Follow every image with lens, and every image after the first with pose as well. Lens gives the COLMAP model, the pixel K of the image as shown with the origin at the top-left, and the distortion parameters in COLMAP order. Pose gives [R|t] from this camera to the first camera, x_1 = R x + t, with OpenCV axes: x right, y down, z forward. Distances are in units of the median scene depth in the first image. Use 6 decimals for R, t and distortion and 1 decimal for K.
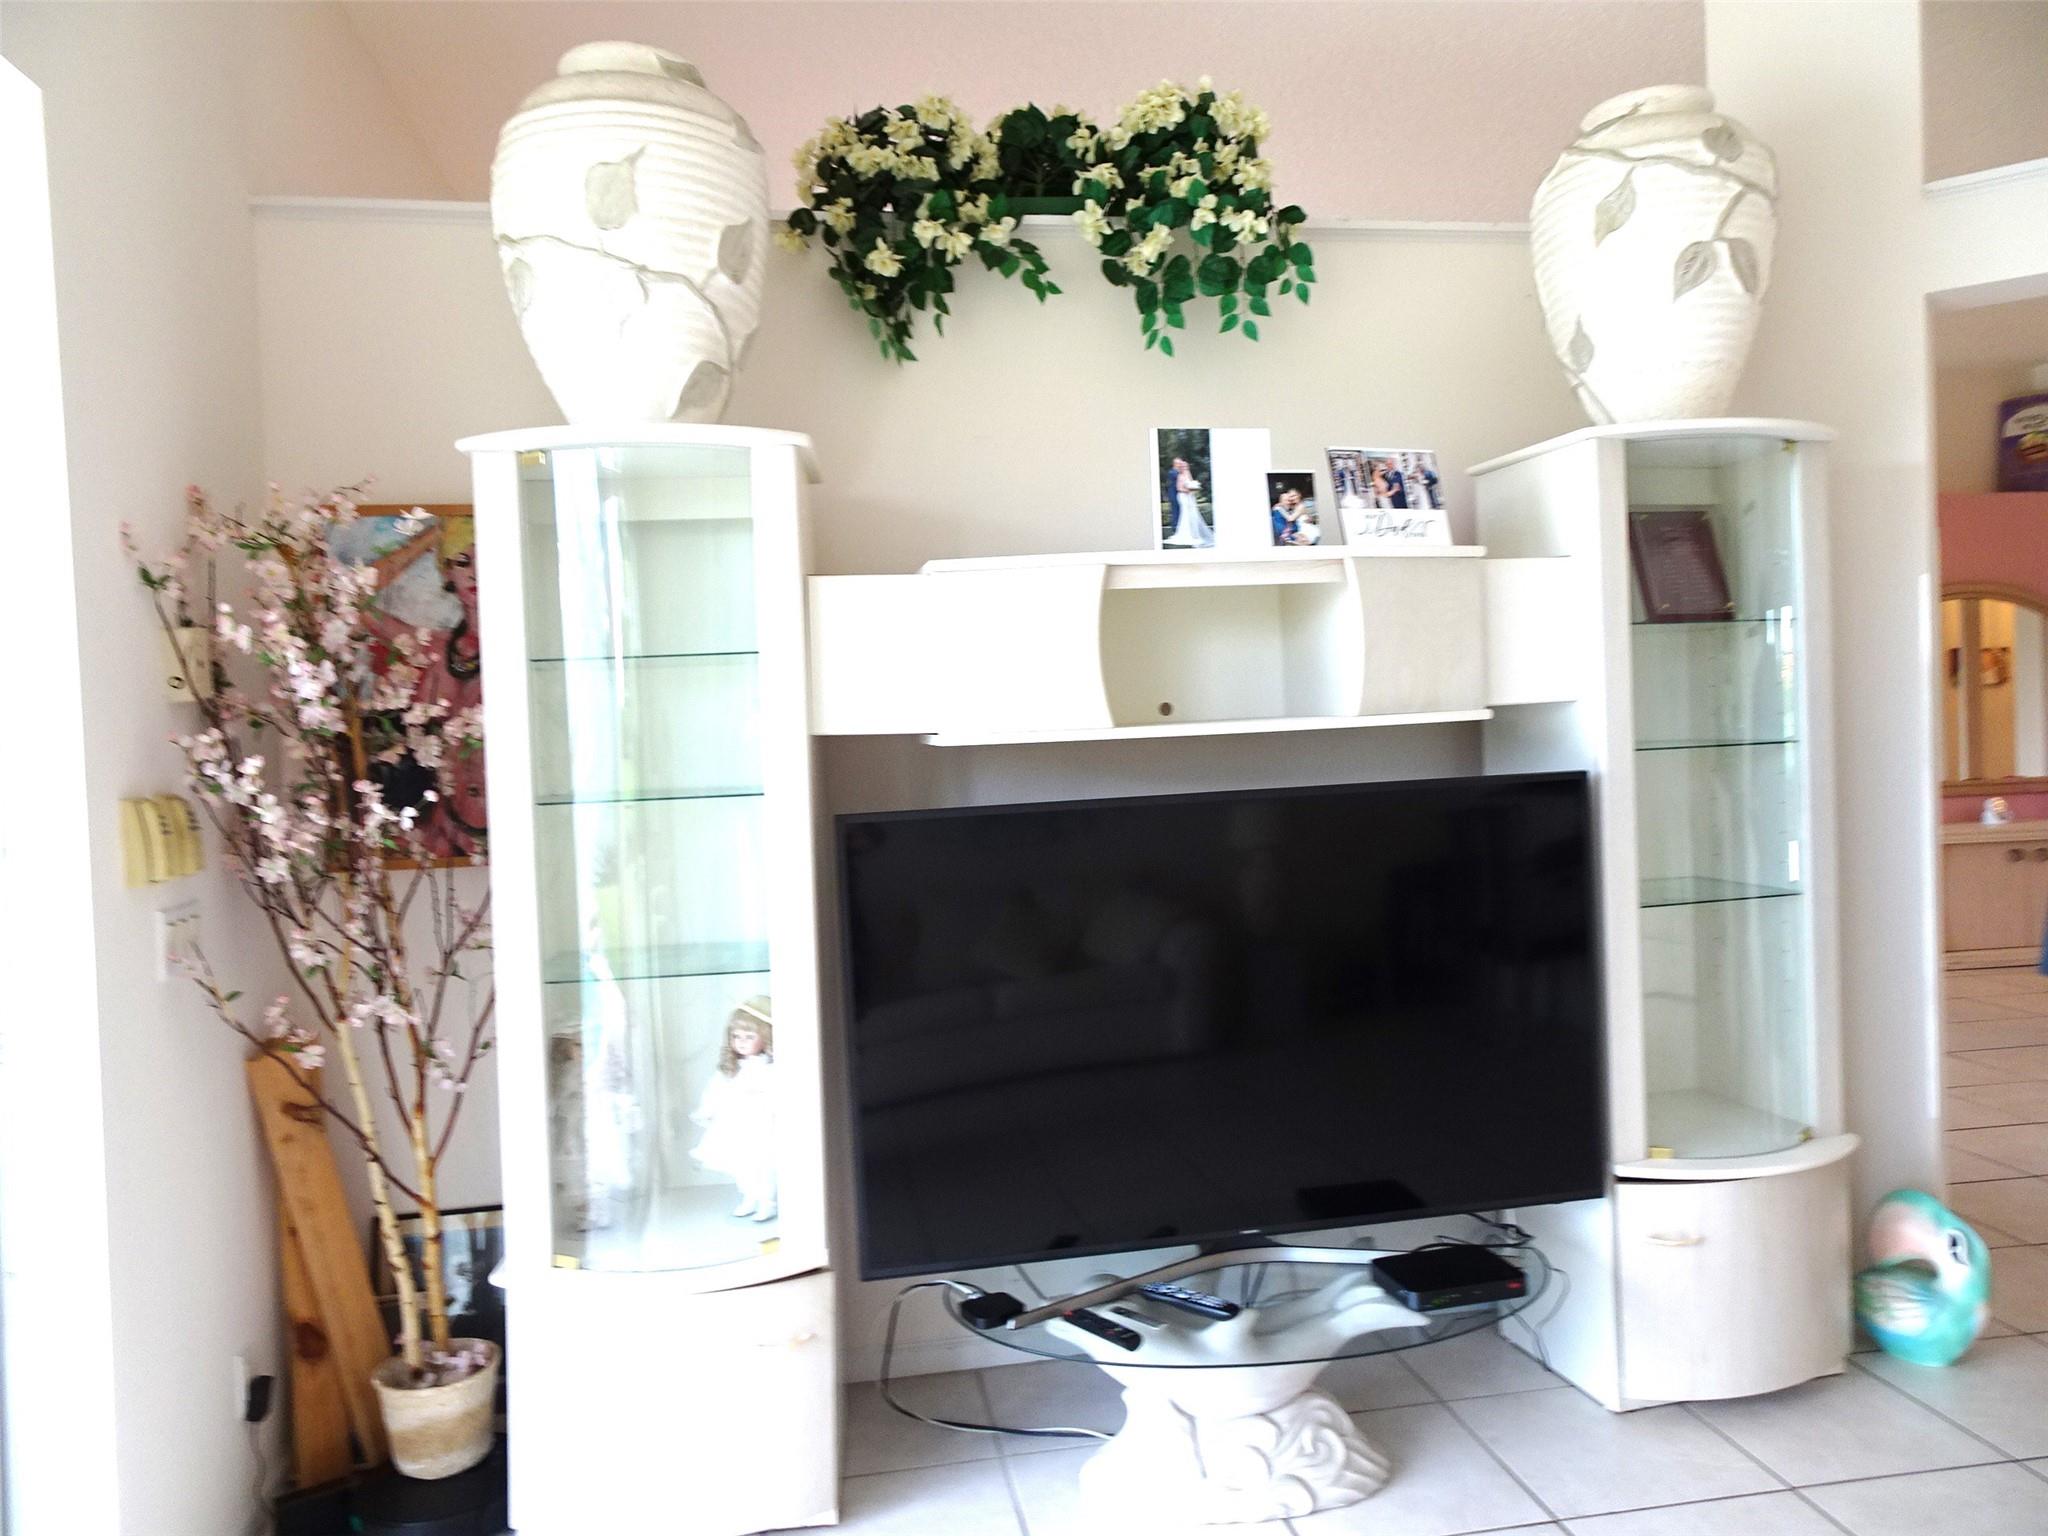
lens RADIAL K [[1455.2, 0, 1032.1], [0, 1455.2, 767.3], [0, 0, 1]] dist [0.003040, 0.005440]
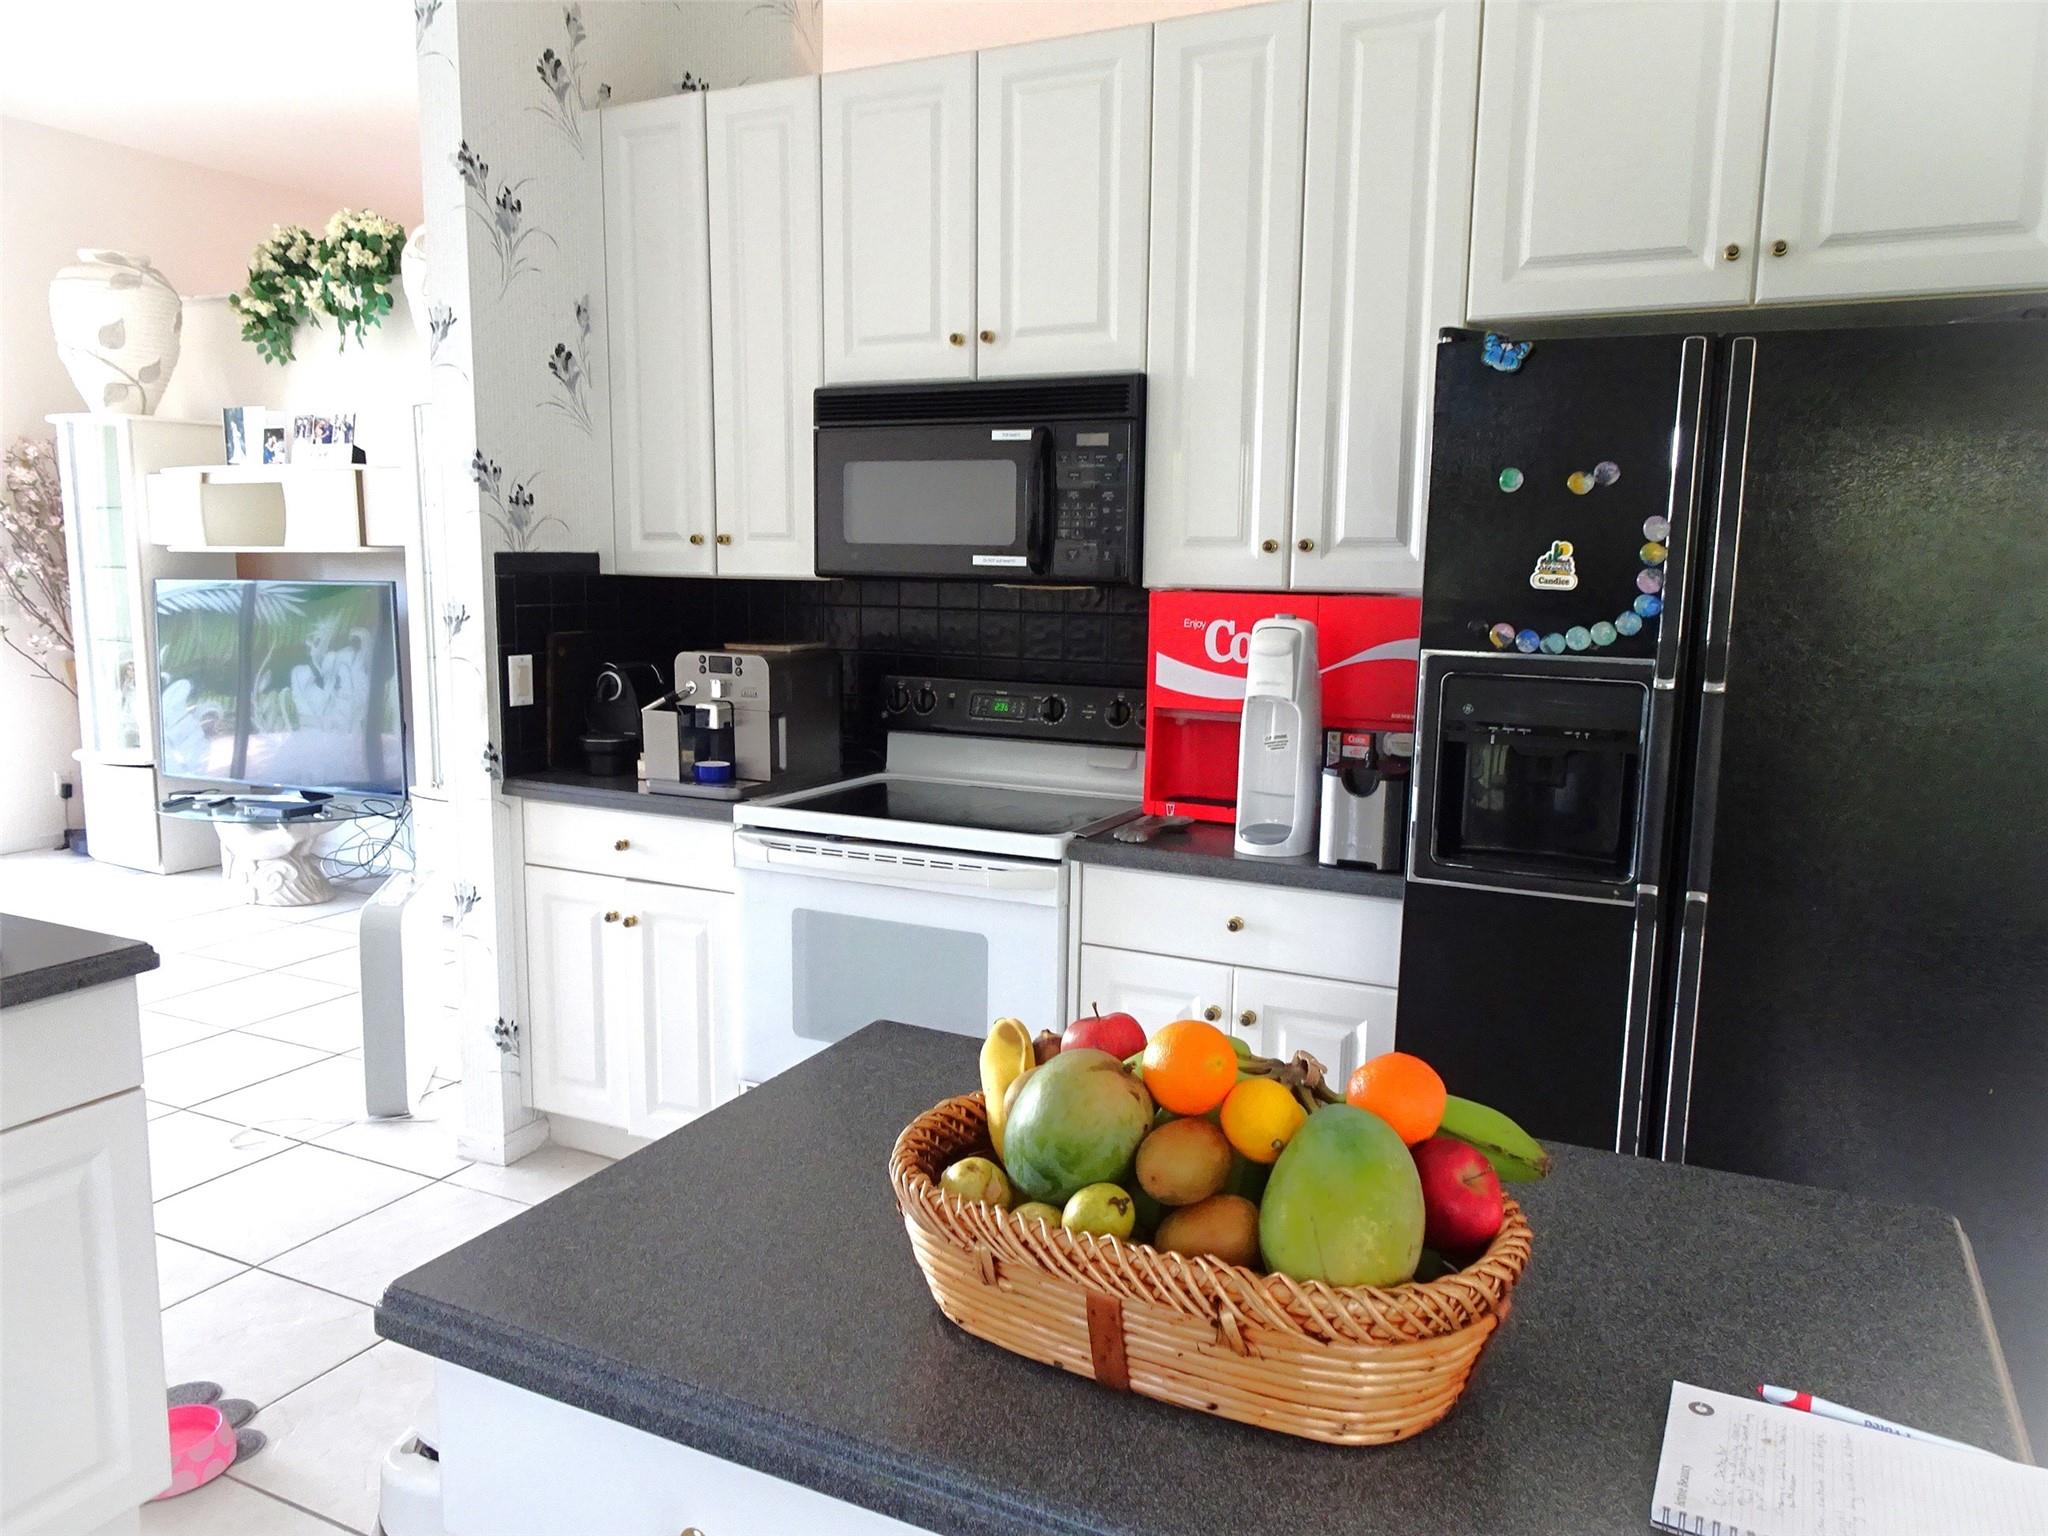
lens RADIAL K [[1455.2, 0, 1032.1], [0, 1455.2, 767.3], [0, 0, 1]] dist [0.003040, 0.005440]
pose [[0.825457, 0.131239, -0.548996, 2.284577], [-0.056649, 0.986947, 0.150756, -0.099621], [0.561615, -0.093342, 0.822117, -0.146830]]
